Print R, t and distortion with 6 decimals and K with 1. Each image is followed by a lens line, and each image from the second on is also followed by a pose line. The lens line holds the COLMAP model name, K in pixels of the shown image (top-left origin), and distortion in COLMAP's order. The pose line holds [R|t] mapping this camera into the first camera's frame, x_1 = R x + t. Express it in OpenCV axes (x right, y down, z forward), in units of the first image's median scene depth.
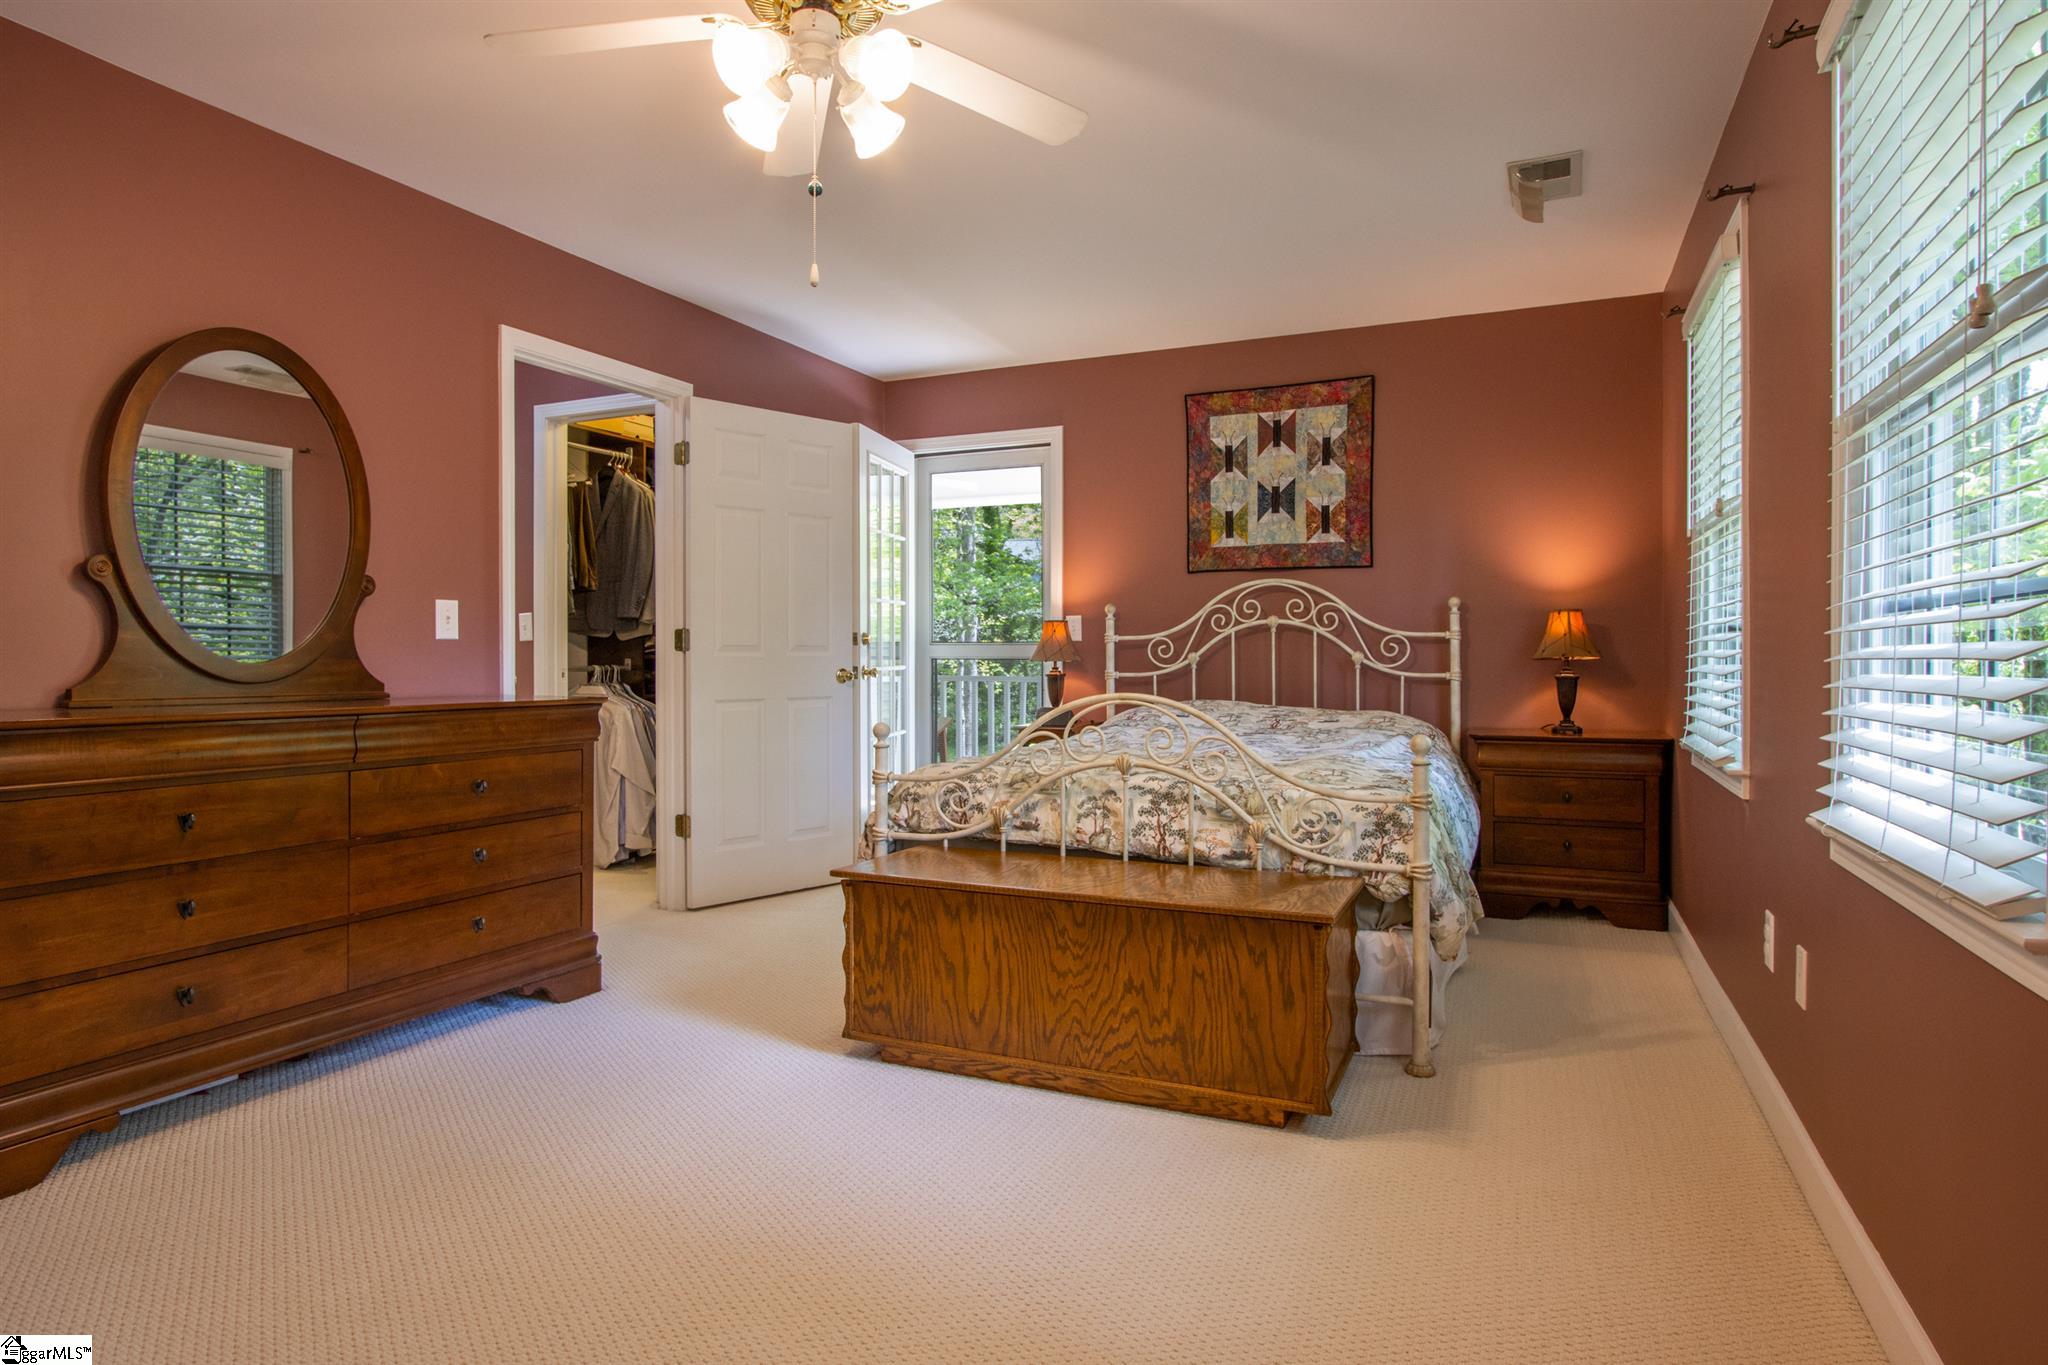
lens RADIAL K [[1159.2, 0, 1013.2], [0, 1159.2, 672.6], [0, 0, 1]] dist [-0.006824, 0.001591]
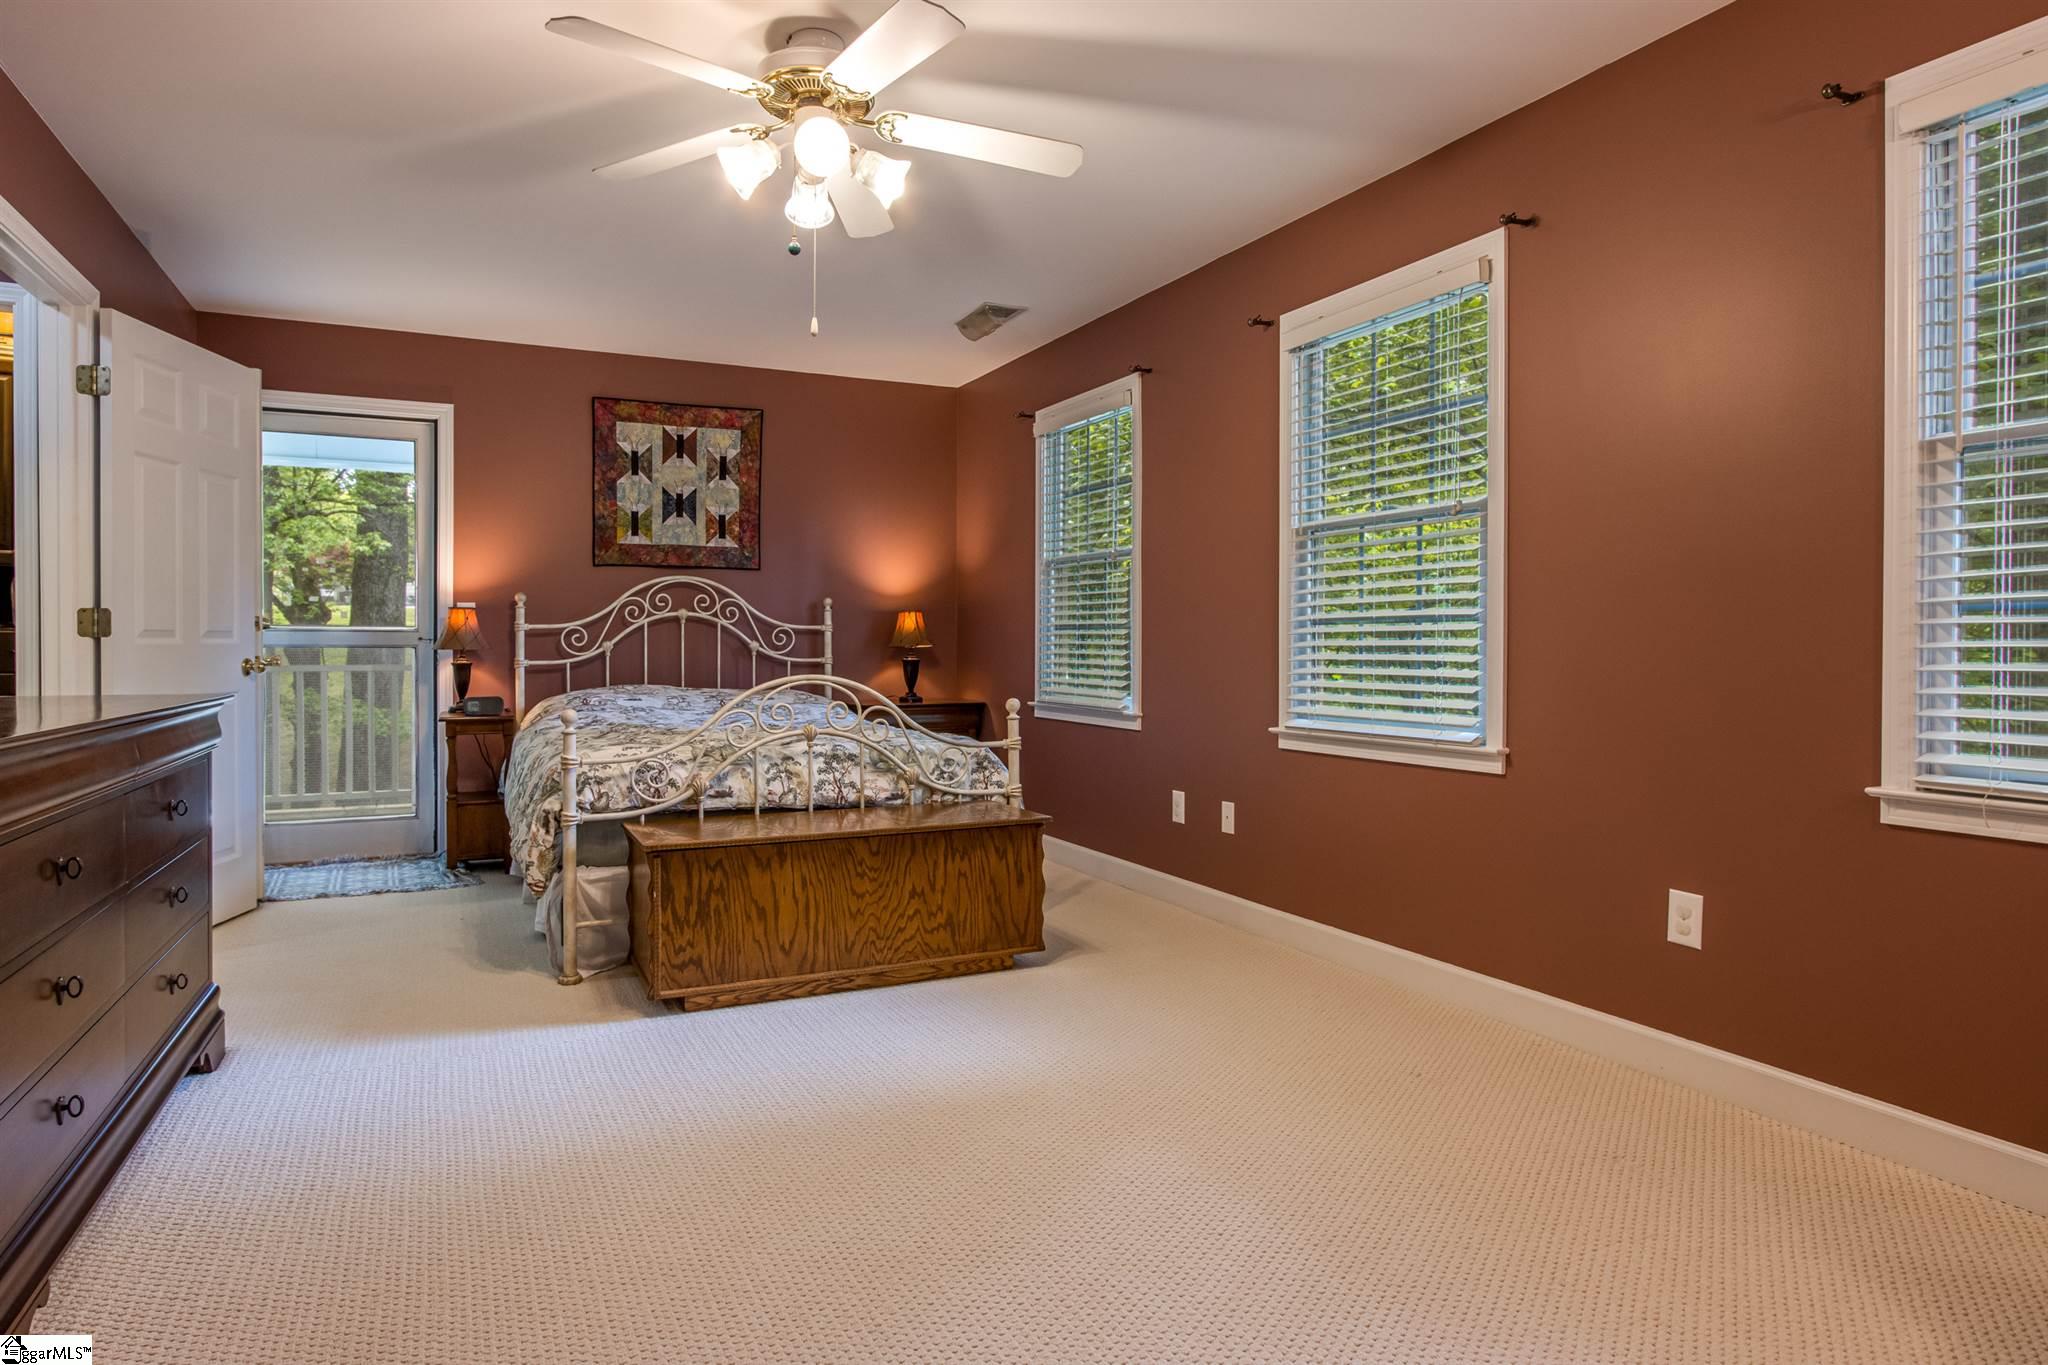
lens RADIAL K [[1159.2, 0, 1015.0], [0, 1159.2, 672.2], [0, 0, 1]] dist [-0.006824, 0.001591]
pose [[0.639251, -0.017021, 0.768809, -0.682320], [0.009378, 0.999853, 0.014338, -0.000774], [-0.768941, -0.001955, 0.639317, 0.049913]]
